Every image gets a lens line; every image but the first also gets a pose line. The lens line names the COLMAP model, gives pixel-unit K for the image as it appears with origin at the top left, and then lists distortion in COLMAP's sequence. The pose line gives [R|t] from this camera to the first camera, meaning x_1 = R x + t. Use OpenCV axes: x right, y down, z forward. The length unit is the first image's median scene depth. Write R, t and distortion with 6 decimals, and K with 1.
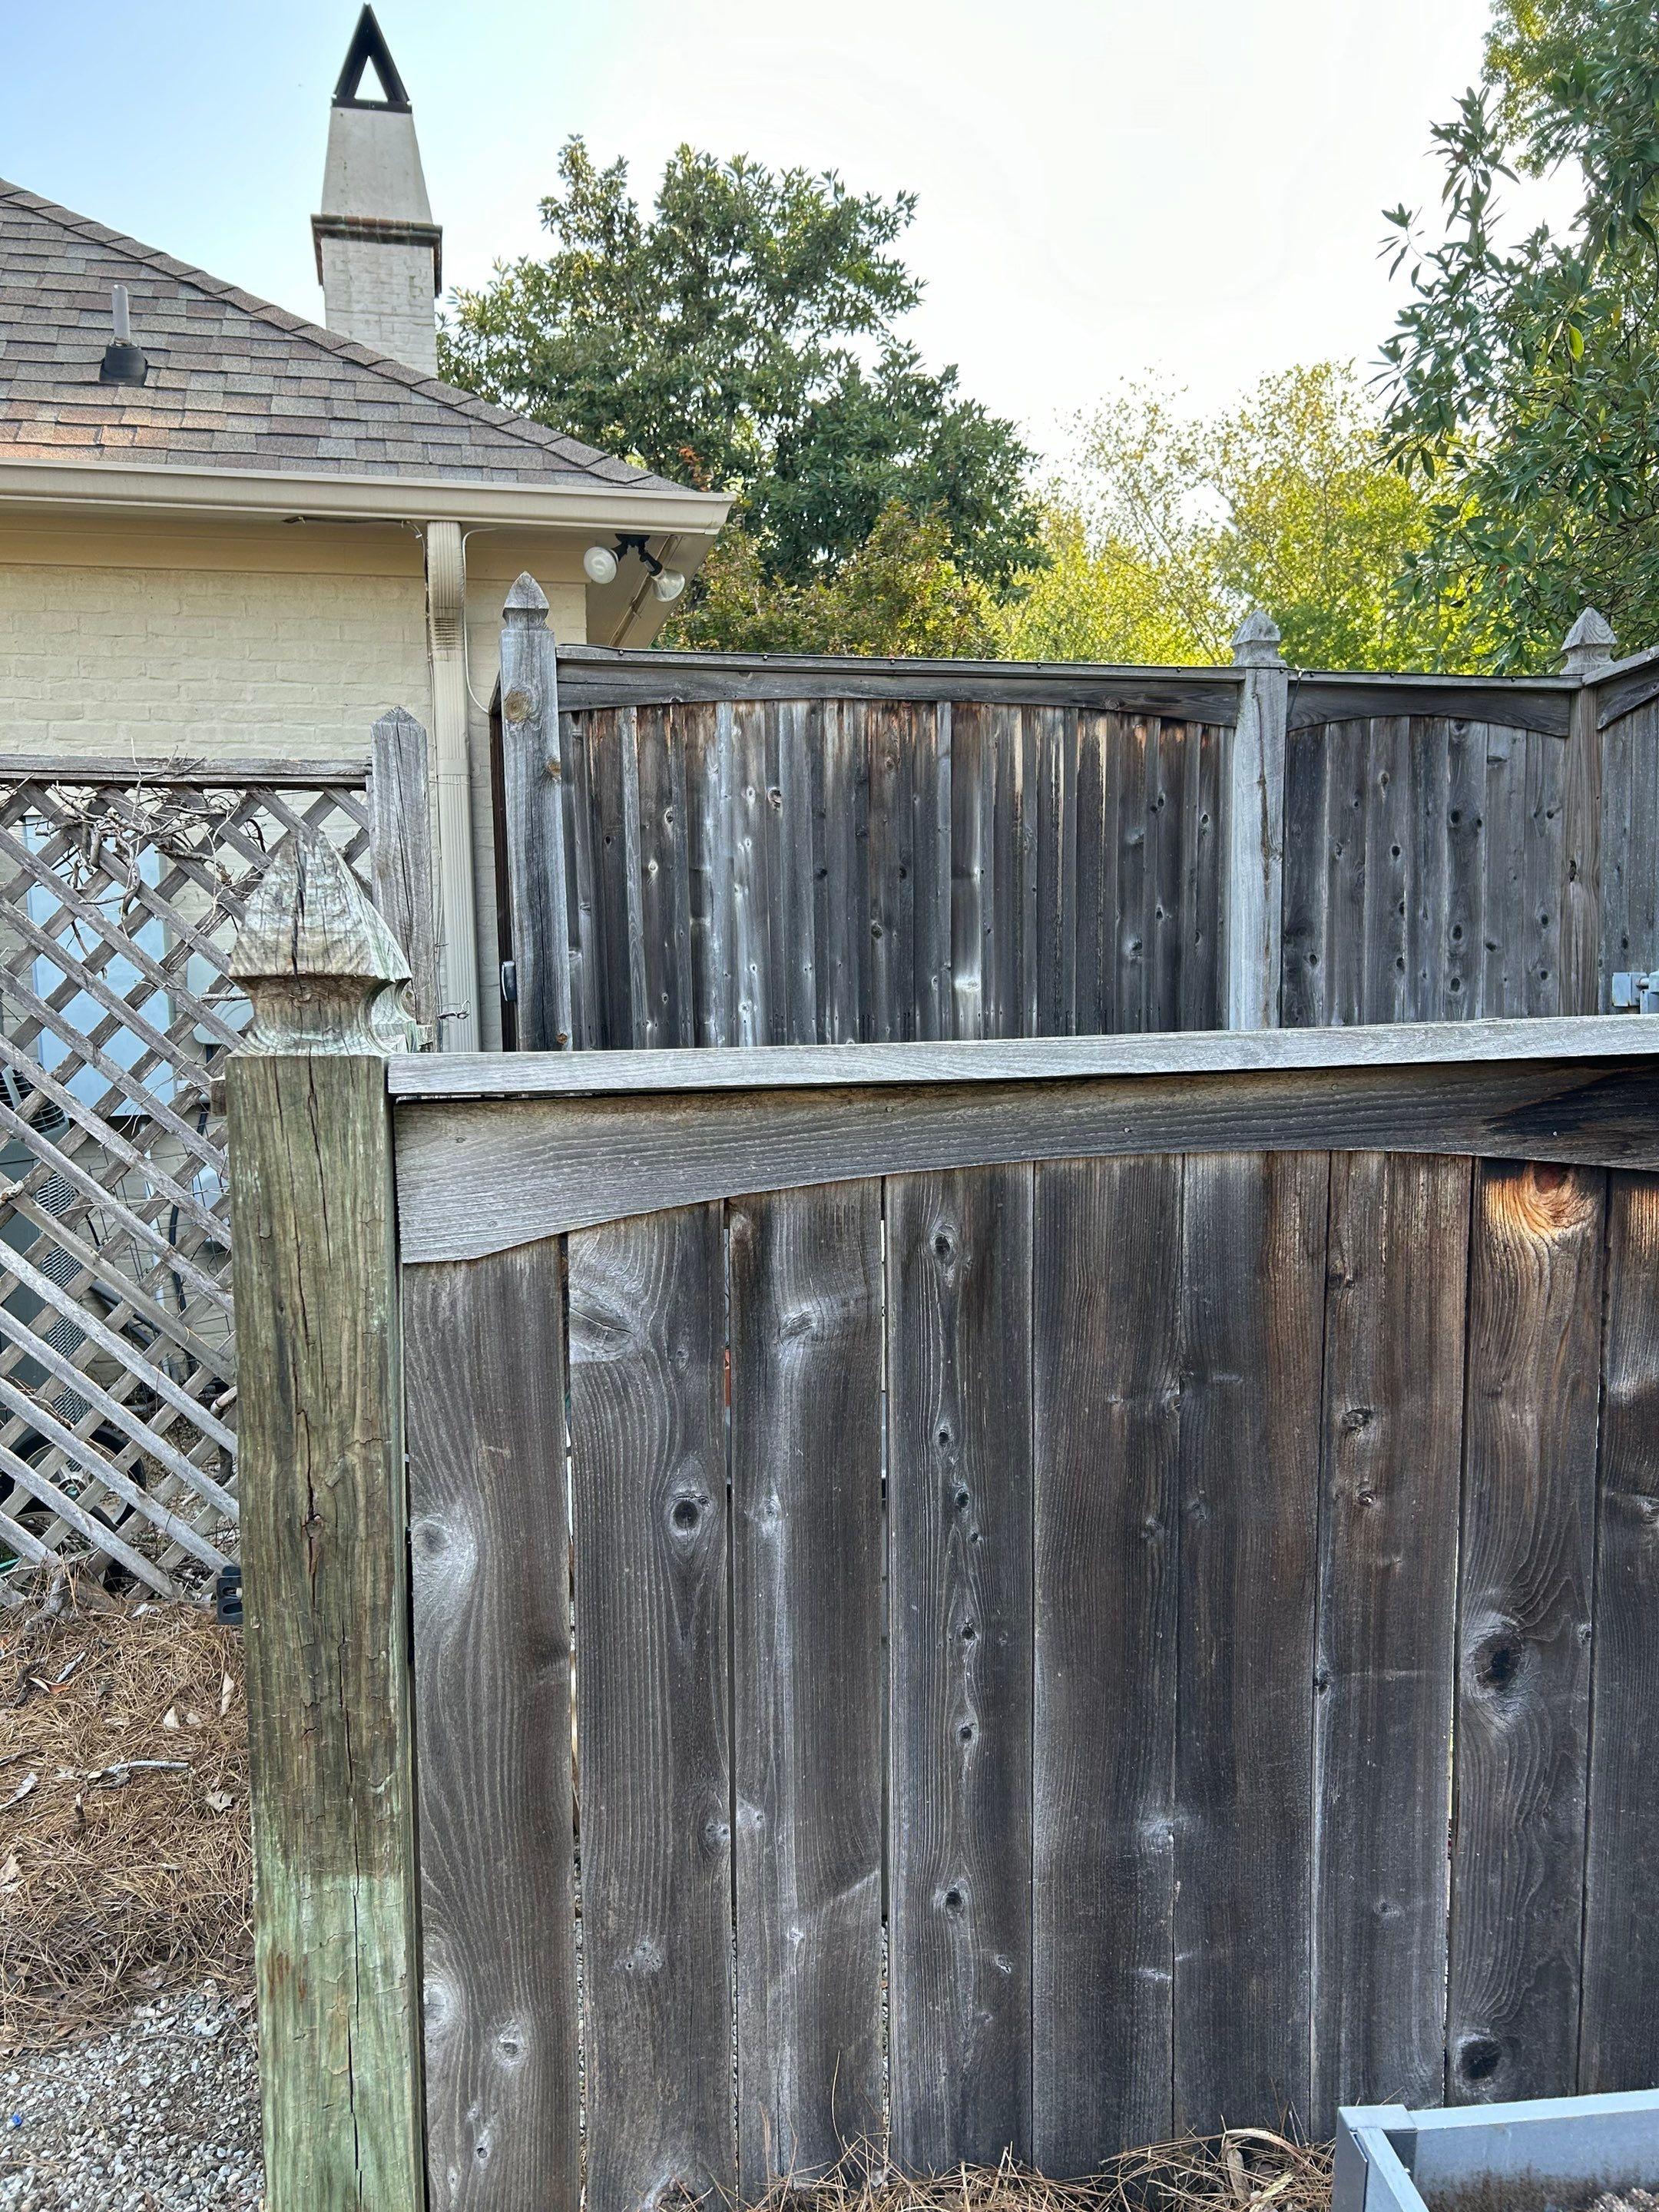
lens RADIAL K [[1665.5, 0, 796.6], [0, 1665.5, 1125.5], [0, 0, 1]] dist [0.044941, -0.045129]
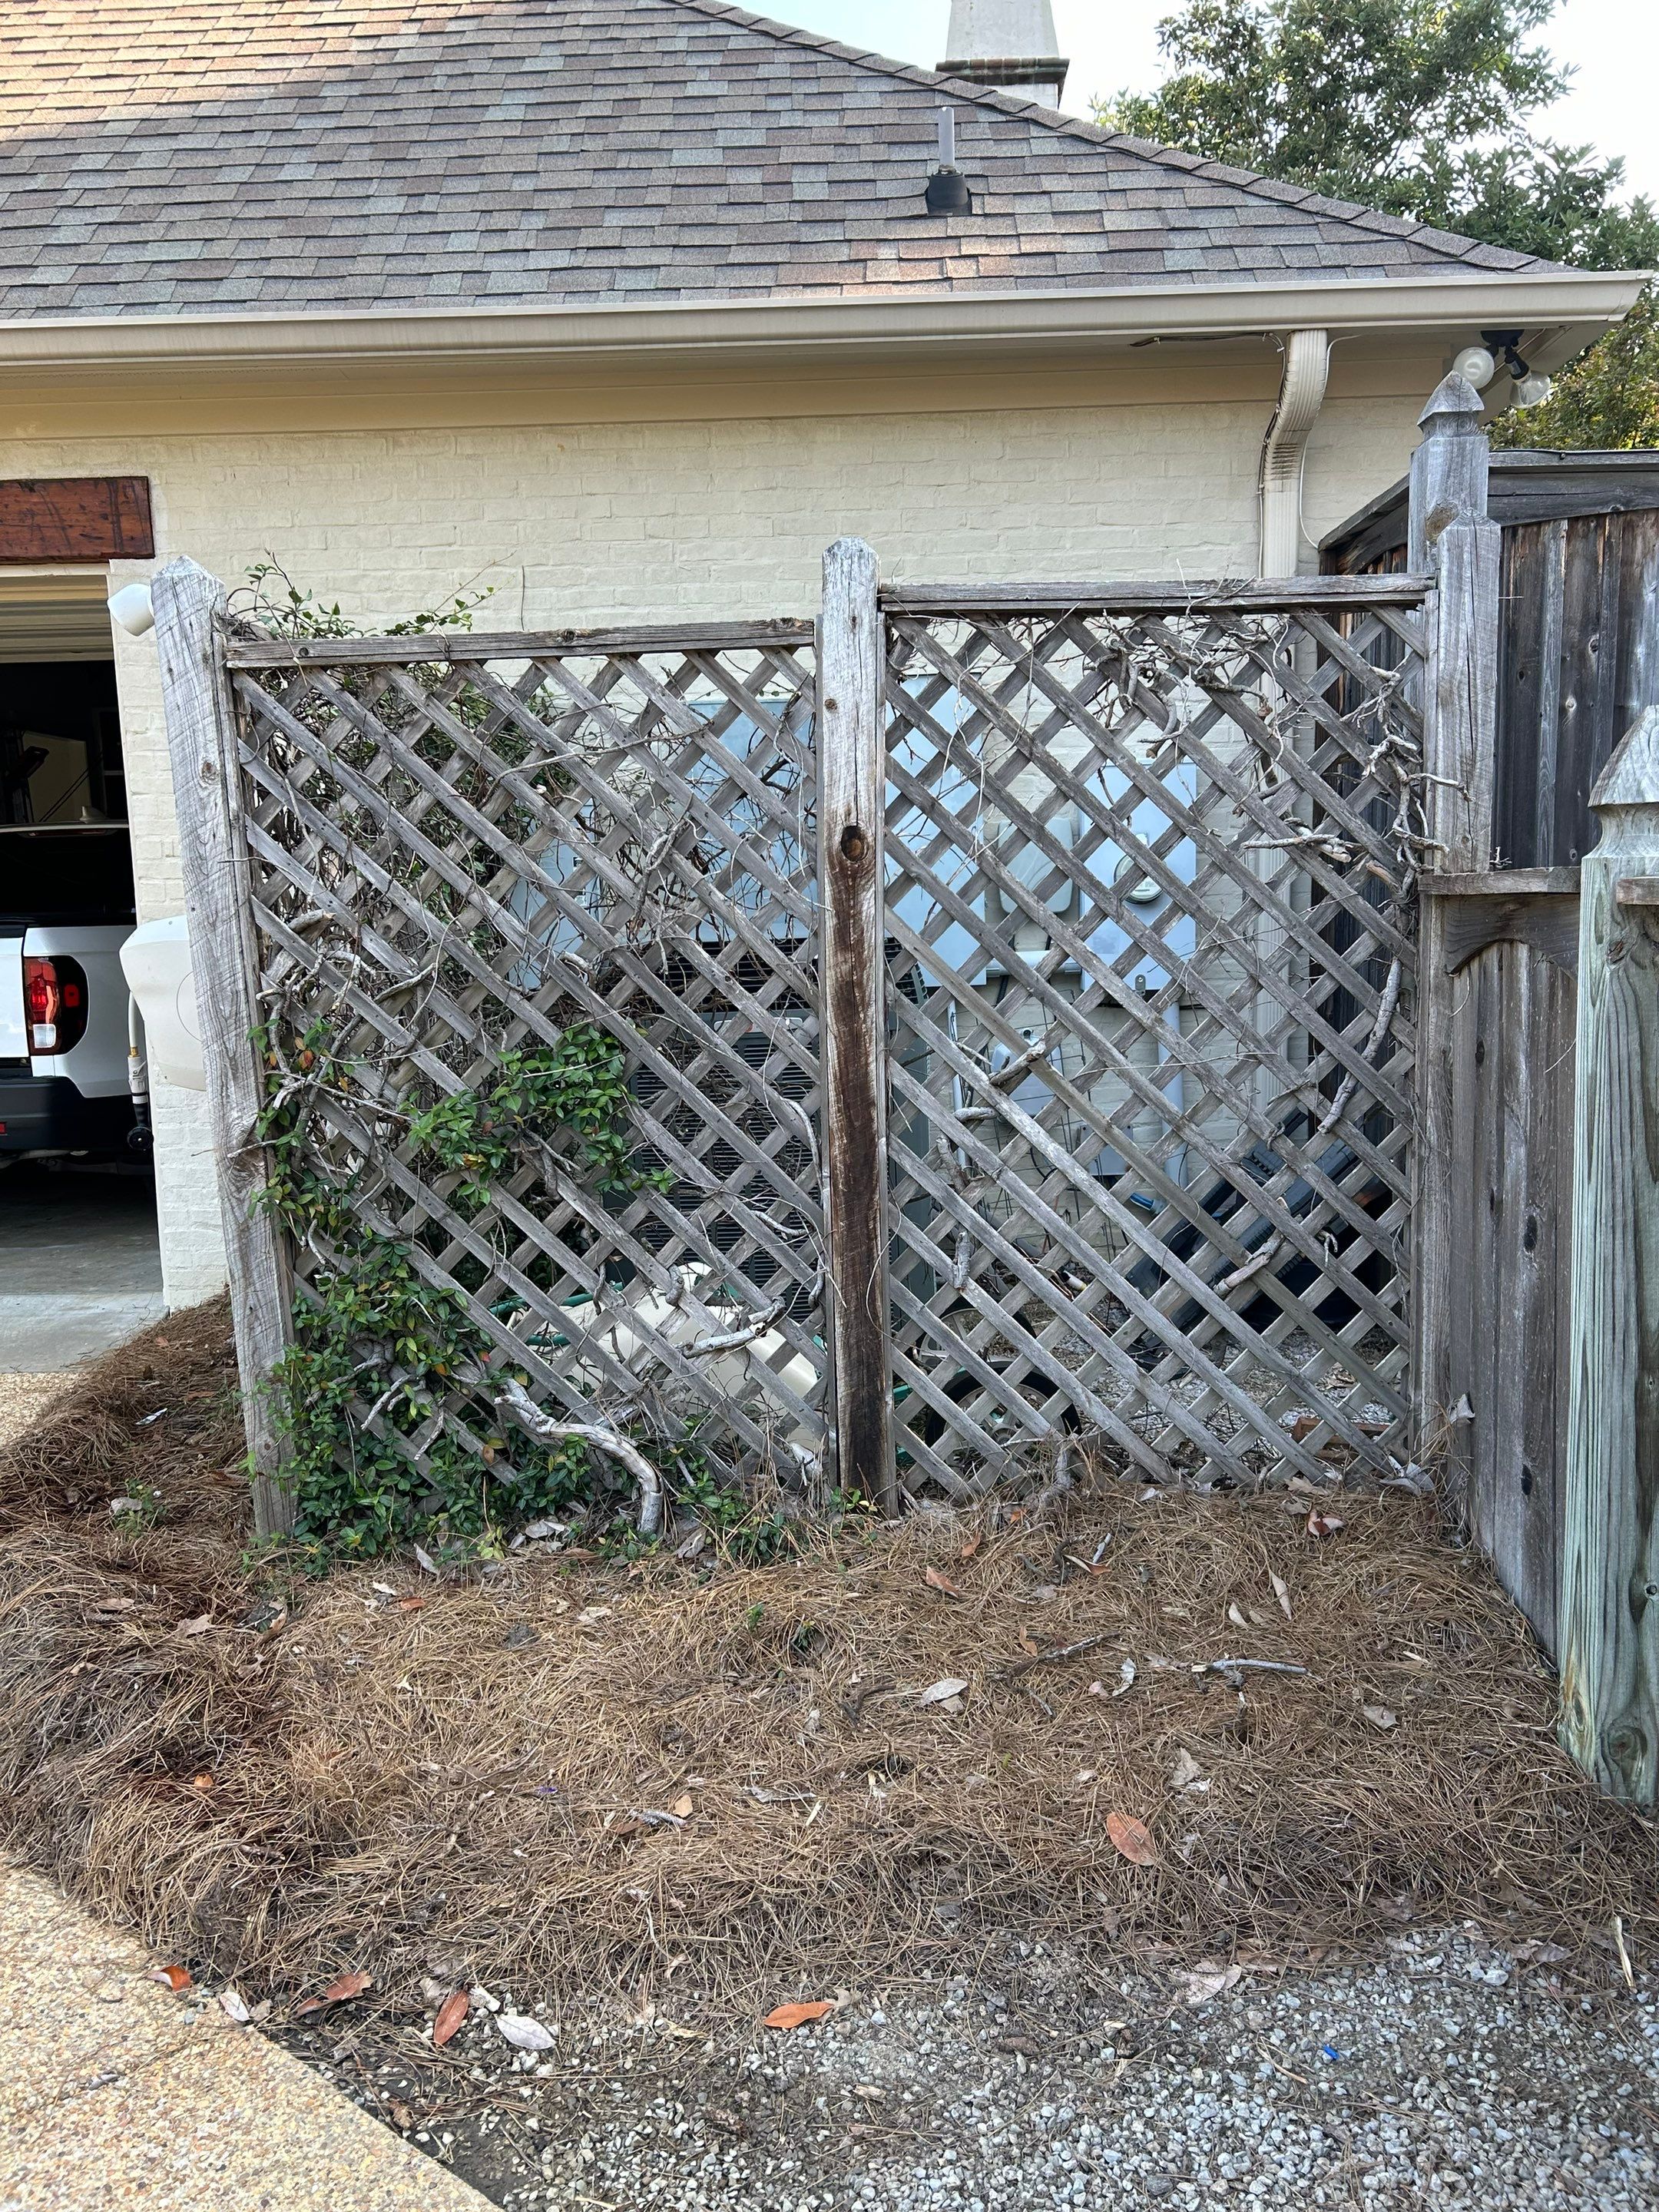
lens RADIAL K [[1665.5, 0, 826.6], [0, 1665.5, 1118.8], [0, 0, 1]] dist [0.044941, -0.045129]
pose [[0.971732, 0.029256, -0.234269, -0.234927], [-0.015516, 0.998061, 0.060281, 0.014426], [0.235578, -0.054942, 0.970301, 0.032542]]
